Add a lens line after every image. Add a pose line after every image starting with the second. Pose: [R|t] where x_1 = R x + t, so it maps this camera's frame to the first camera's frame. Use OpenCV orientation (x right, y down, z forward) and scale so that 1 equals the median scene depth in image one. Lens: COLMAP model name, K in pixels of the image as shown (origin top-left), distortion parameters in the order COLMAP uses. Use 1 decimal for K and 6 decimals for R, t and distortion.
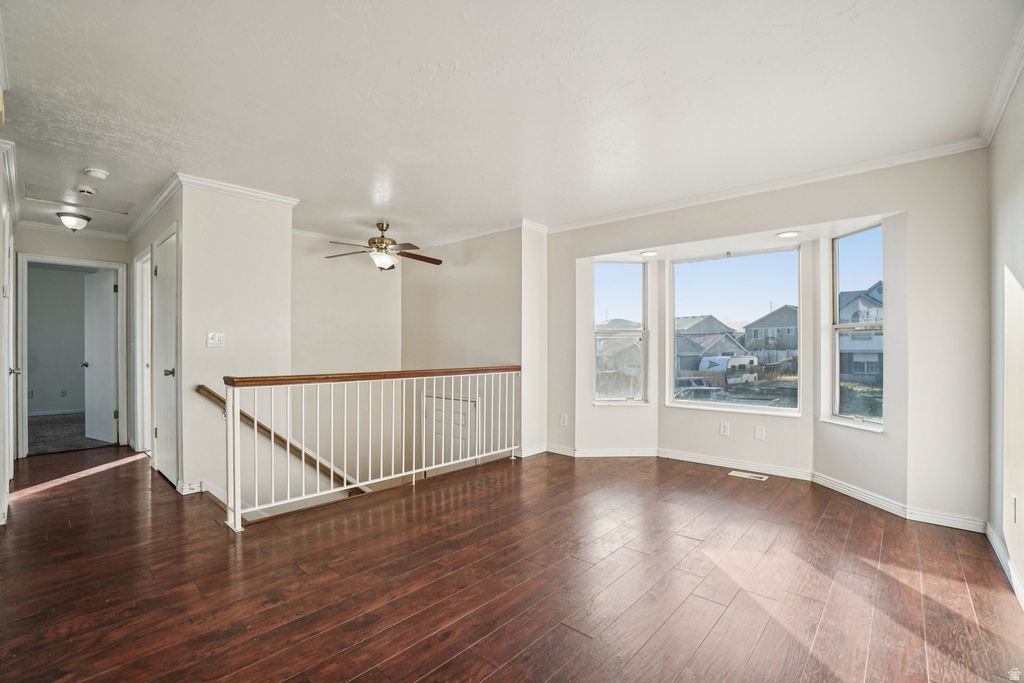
lens RADIAL K [[451.5, 0, 500.0], [0, 451.5, 340.5], [0, 0, 1]] dist [-0.068172, 0.022860]
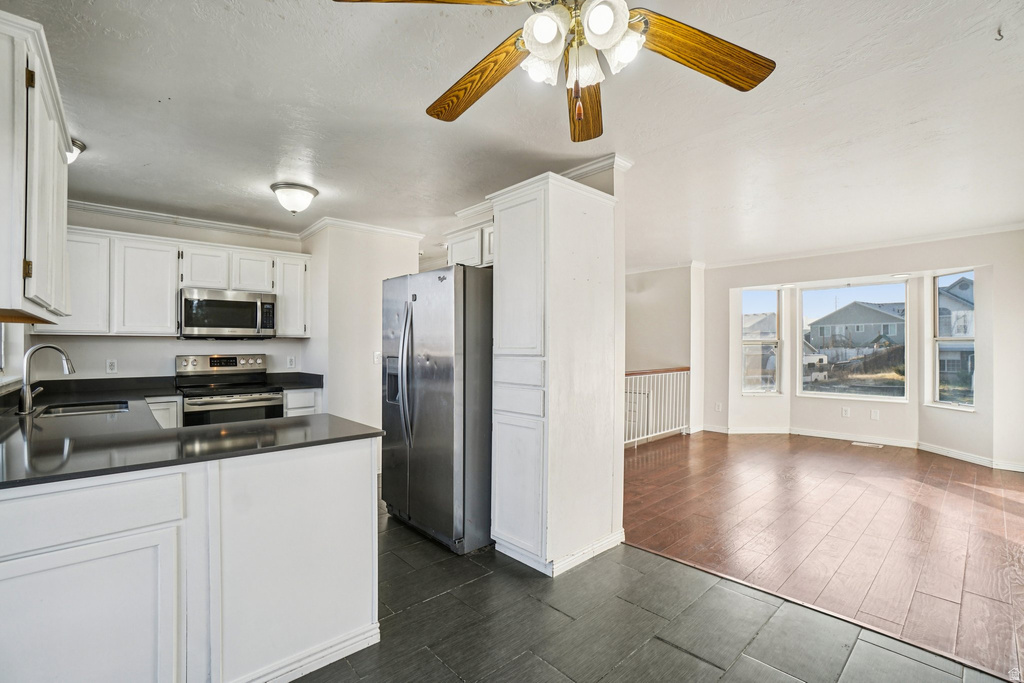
lens RADIAL K [[451.5, 0, 500.0], [0, 451.5, 340.5], [0, 0, 1]] dist [-0.068172, 0.022860]
pose [[0.994875, -0.008776, -0.100732, -0.397283], [0.008999, 0.999958, 0.001758, -0.034649], [0.100712, -0.002656, 0.994912, -0.427414]]
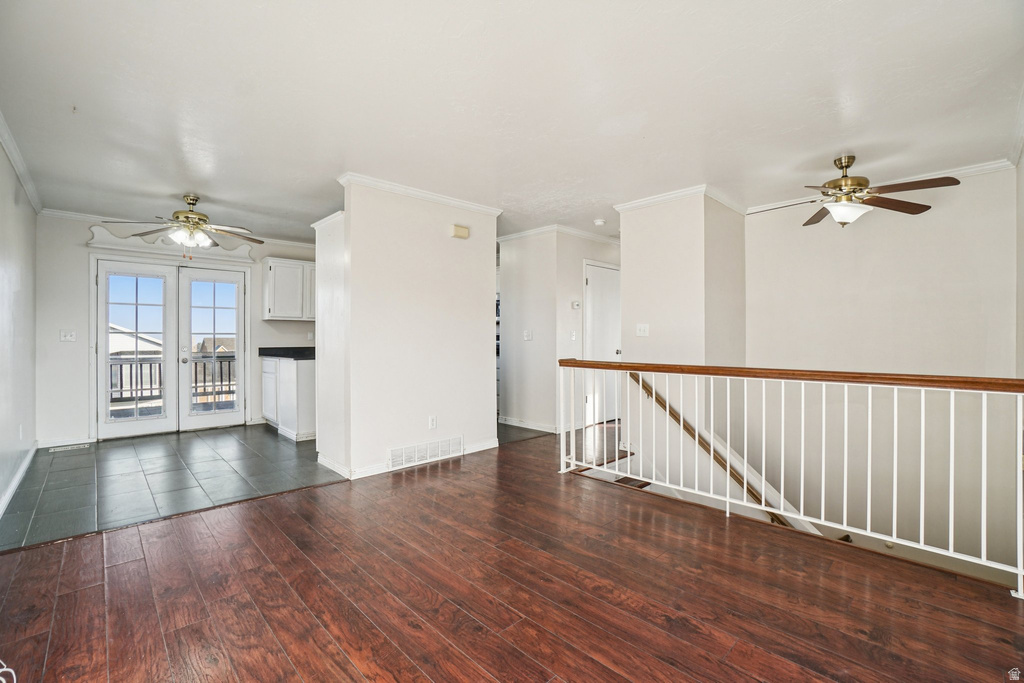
lens RADIAL K [[451.5, 0, 500.0], [0, 451.5, 340.5], [0, 0, 1]] dist [-0.068172, 0.022860]
pose [[-0.075819, -0.002216, -0.997119, 0.471921], [0.009400, 0.999952, -0.002937, 0.018217], [0.997077, -0.009596, -0.075795, 0.547968]]
